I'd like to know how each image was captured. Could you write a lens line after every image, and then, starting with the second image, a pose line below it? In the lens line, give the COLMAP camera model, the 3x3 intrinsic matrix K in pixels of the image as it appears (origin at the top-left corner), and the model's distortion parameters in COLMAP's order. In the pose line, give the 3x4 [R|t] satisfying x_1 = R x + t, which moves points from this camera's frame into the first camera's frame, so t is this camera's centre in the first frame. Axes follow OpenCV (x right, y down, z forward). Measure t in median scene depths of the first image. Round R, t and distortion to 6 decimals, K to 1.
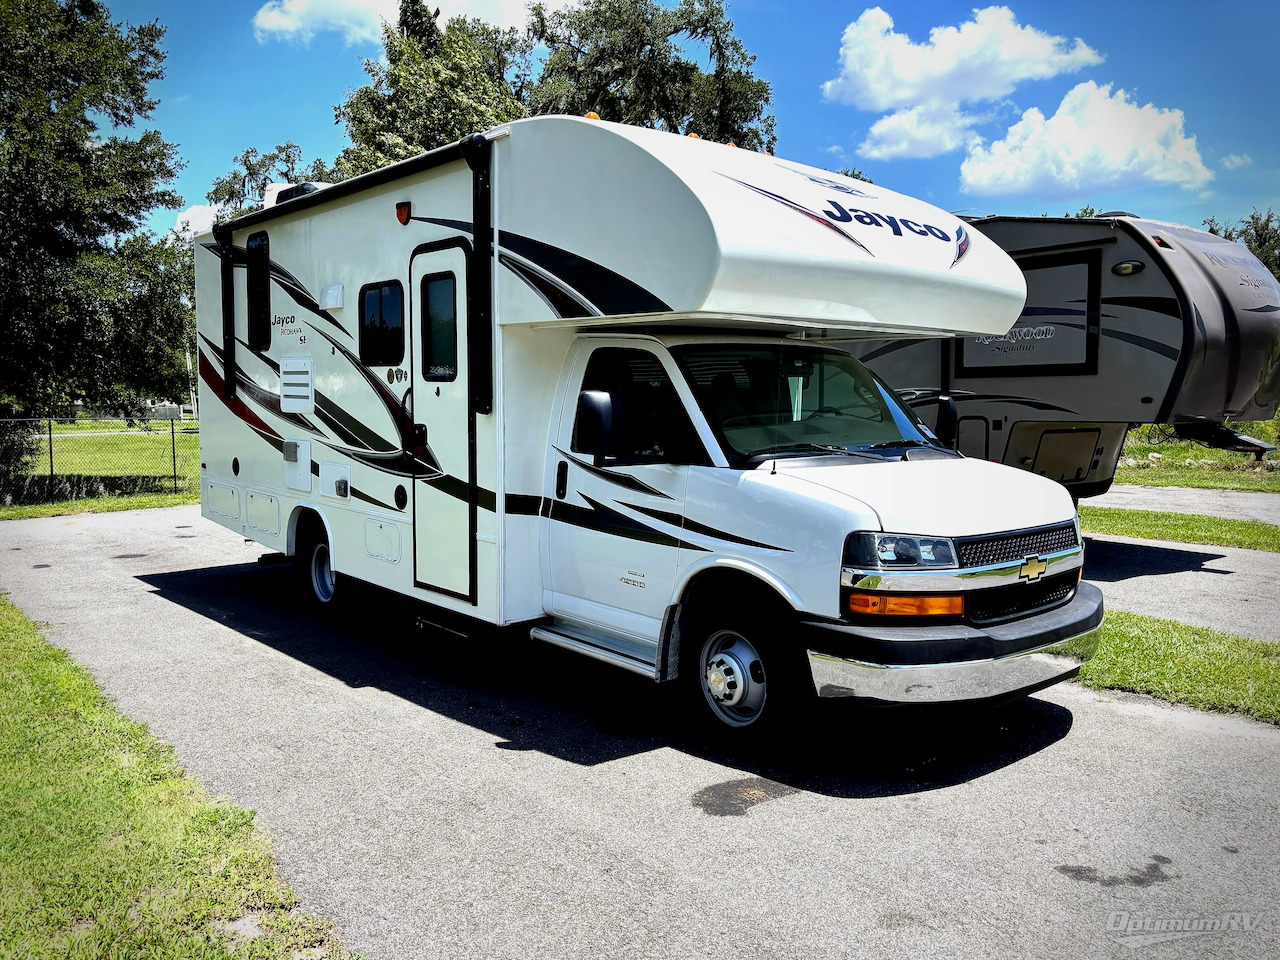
lens RADIAL K [[1027.3, 0, 609.1], [0, 1027.3, 490.9], [0, 0, 1]] dist [-0.024010, -0.000295]
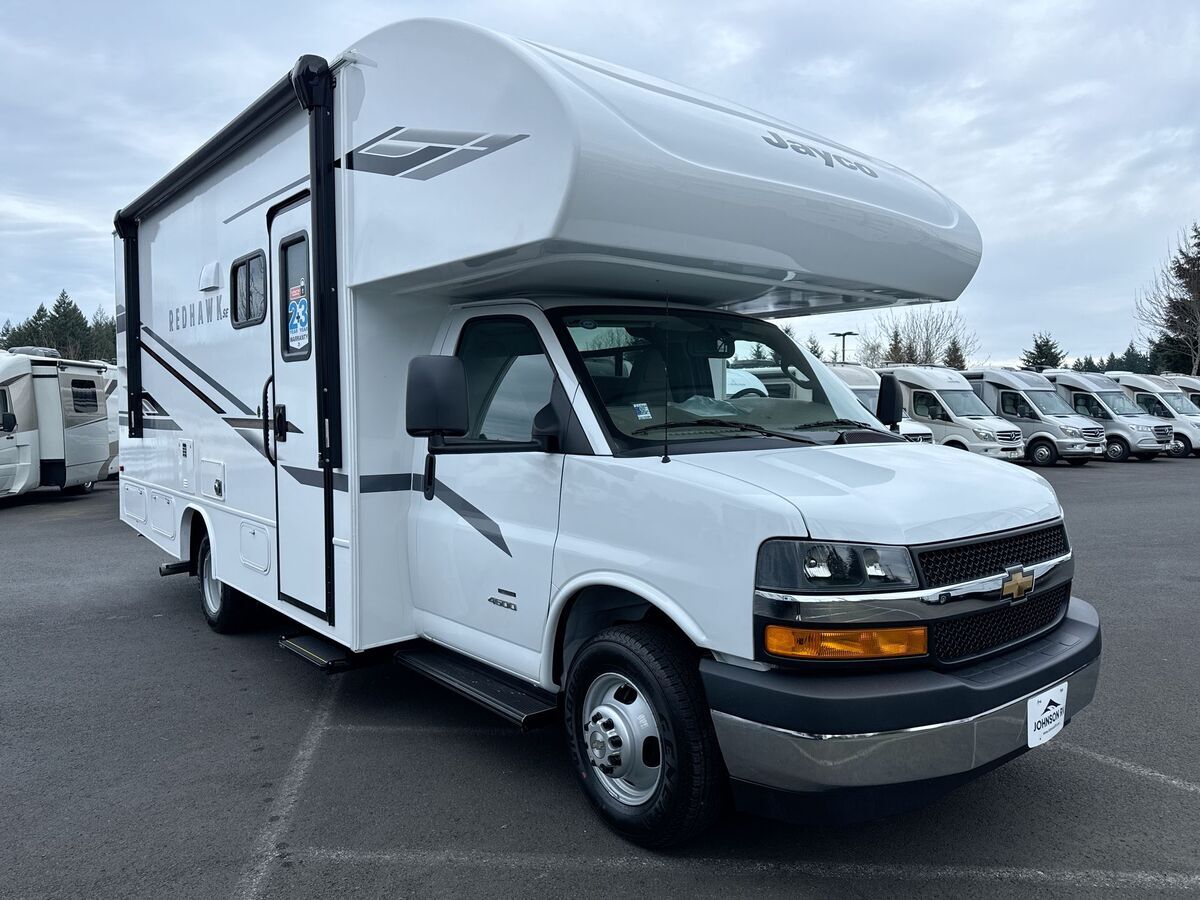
lens RADIAL K [[856.7, 0, 596.0], [0, 856.7, 446.2], [0, 0, 1]] dist [0.048602, -0.002498]
pose [[0.999869, -0.011719, 0.011174, 0.096456], [0.012206, 0.998931, -0.044589, -0.000366], [-0.010640, 0.044719, 0.998943, 0.347579]]
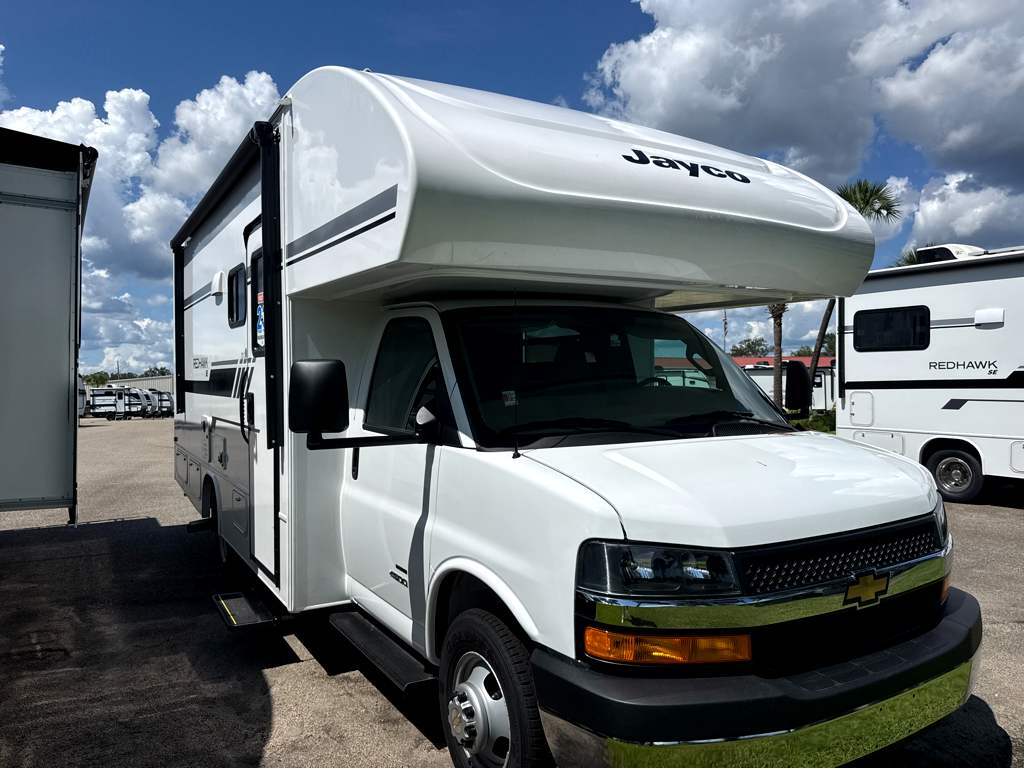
lens RADIAL K [[731.0, 0, 511.3], [0, 731.0, 379.0], [0, 0, 1]] dist [0.048602, -0.002498]
pose [[0.990155, -0.016815, -0.138963, 0.225261], [0.004859, 0.996289, -0.085935, -0.026755], [0.139893, 0.084414, 0.986562, 0.403925]]
